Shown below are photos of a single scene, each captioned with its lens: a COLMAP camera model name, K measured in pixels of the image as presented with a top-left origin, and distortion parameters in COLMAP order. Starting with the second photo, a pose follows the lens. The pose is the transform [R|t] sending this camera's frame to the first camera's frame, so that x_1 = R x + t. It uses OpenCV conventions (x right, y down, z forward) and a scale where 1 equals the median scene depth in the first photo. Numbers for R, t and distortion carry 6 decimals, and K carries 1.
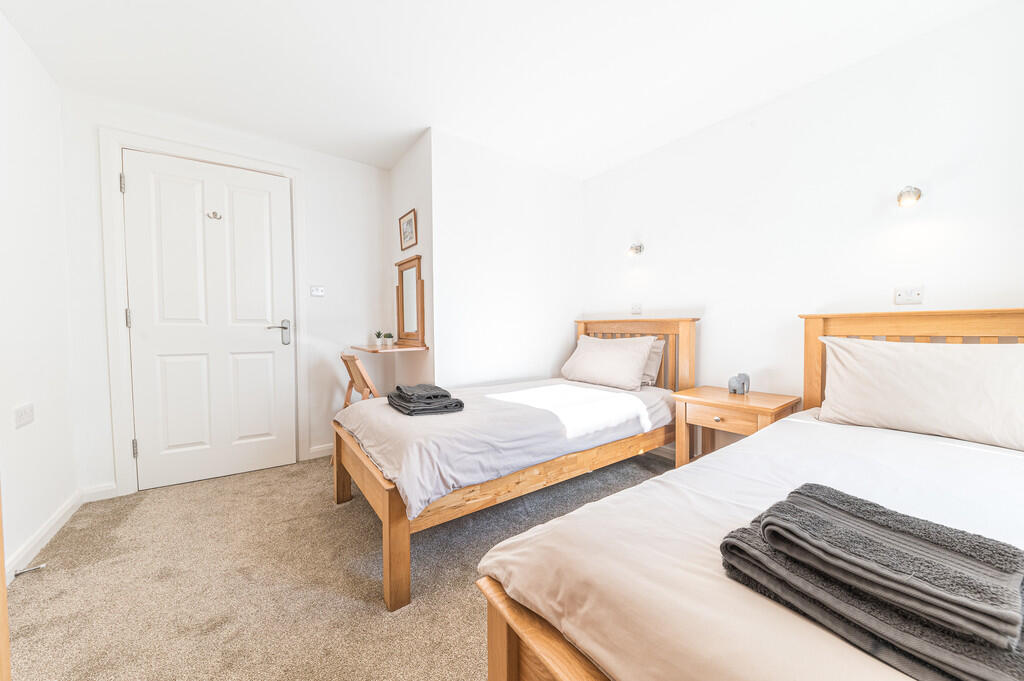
lens RADIAL K [[357.9, 0, 512.0], [0, 357.9, 340.5], [0, 0, 1]] dist [-0.001774, -0.000302]
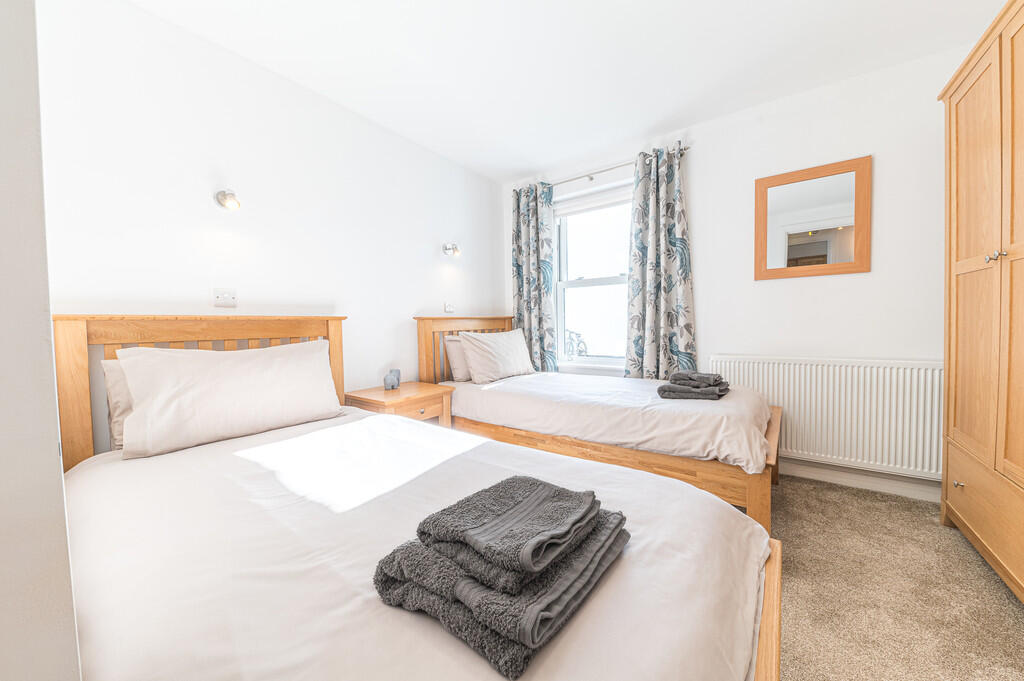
lens RADIAL K [[357.9, 0, 512.0], [0, 357.9, 340.5], [0, 0, 1]] dist [-0.001774, -0.000302]
pose [[-0.311419, -0.028211, 0.949854, -0.368949], [0.057627, 0.997159, 0.048509, -0.019804], [-0.948524, 0.069844, -0.308909, 0.741231]]
